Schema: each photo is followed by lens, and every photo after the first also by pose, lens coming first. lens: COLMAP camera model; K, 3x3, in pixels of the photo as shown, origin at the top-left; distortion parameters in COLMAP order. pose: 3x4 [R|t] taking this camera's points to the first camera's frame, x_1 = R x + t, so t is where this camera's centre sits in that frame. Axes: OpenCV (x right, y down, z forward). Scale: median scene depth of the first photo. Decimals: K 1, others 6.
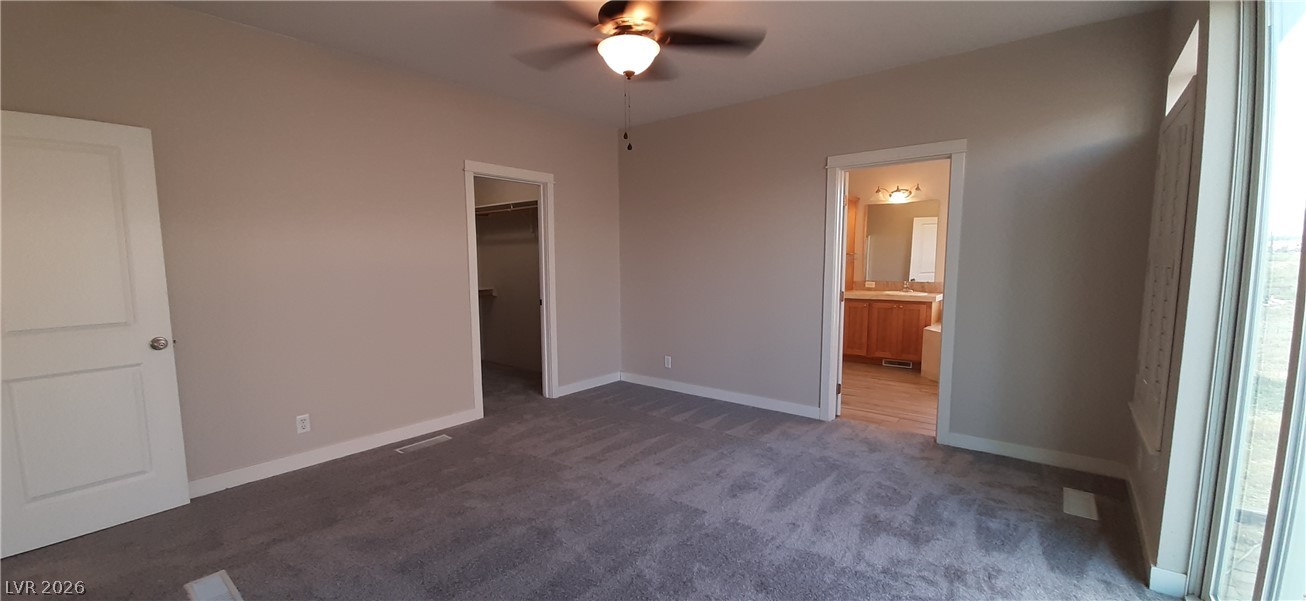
lens RADIAL K [[514.8, 0, 647.8], [0, 514.8, 303.1], [0, 0, 1]] dist [0.003017, 0.000317]
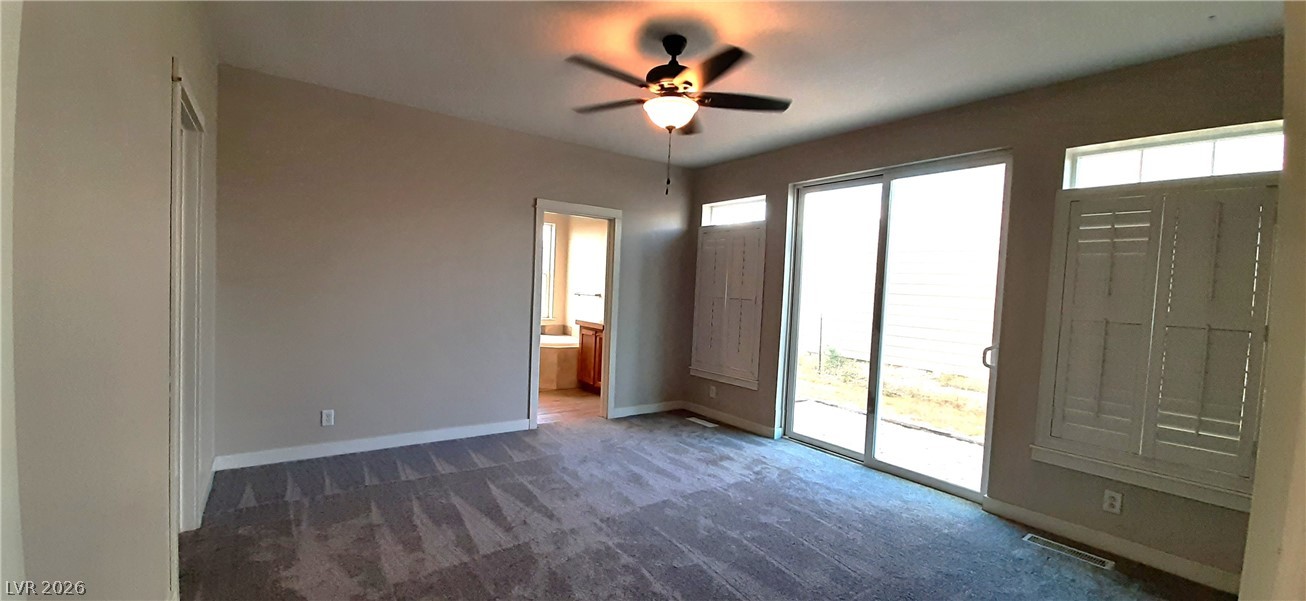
lens RADIAL K [[514.8, 0, 646.6], [0, 514.8, 310.1], [0, 0, 1]] dist [0.003017, 0.000317]
pose [[0.249773, -0.027412, 0.967916, -0.921795], [0.036058, 0.999169, 0.018992, -0.060069], [-0.967633, 0.030157, 0.250554, 0.628696]]
